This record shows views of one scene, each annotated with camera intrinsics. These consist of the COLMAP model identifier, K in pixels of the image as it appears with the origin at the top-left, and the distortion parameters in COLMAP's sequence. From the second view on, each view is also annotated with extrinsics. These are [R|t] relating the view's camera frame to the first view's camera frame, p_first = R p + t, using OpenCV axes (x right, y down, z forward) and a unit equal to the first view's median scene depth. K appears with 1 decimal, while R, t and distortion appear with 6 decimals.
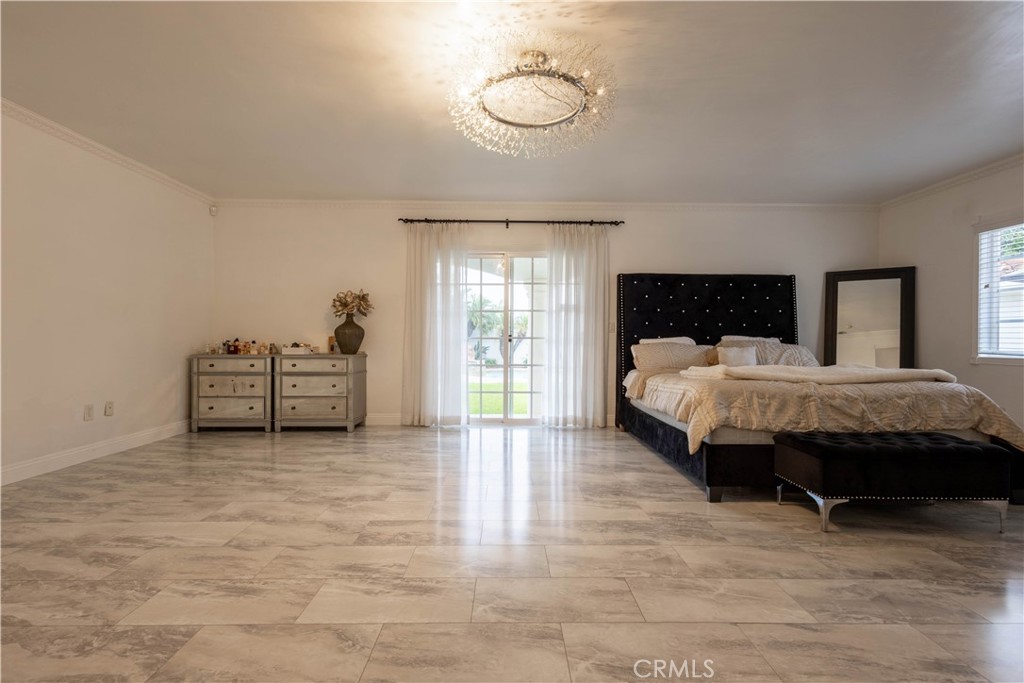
lens RADIAL K [[467.9, 0, 515.2], [0, 467.9, 341.1], [0, 0, 1]] dist [0.014197, -0.005406]
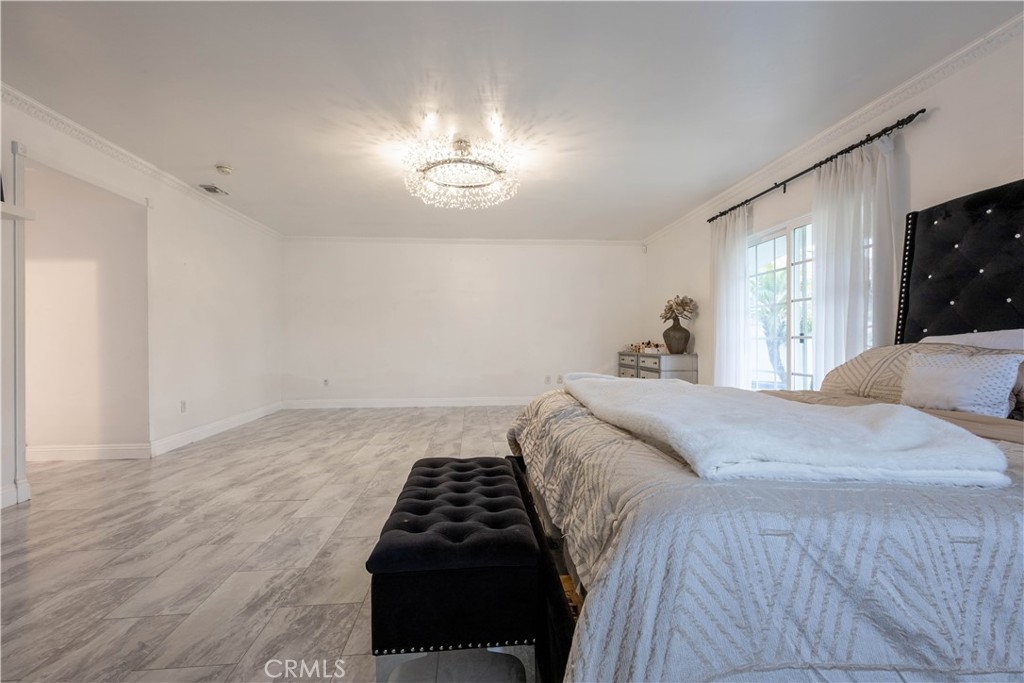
lens RADIAL K [[467.9, 0, 515.2], [0, 467.9, 343.7], [0, 0, 1]] dist [0.014197, -0.005406]
pose [[0.075273, 0.000021, -0.997163, 1.695668], [0.002848, 0.999996, 0.000236, 0.003285], [0.997159, -0.002858, 0.075273, 1.212622]]
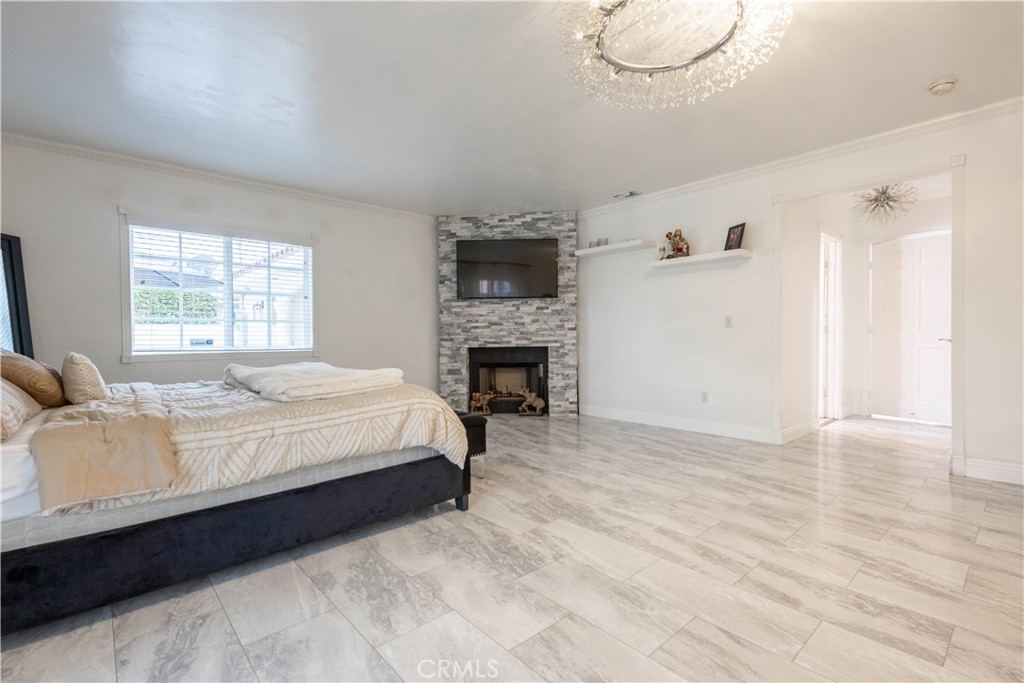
lens RADIAL K [[467.9, 0, 512.8], [0, 467.9, 338.7], [0, 0, 1]] dist [0.014197, -0.005406]
pose [[-0.657342, -0.004752, 0.753578, -0.445651], [0.005387, 0.999925, 0.011005, -0.010945], [-0.753573, 0.011293, -0.657267, 1.970742]]
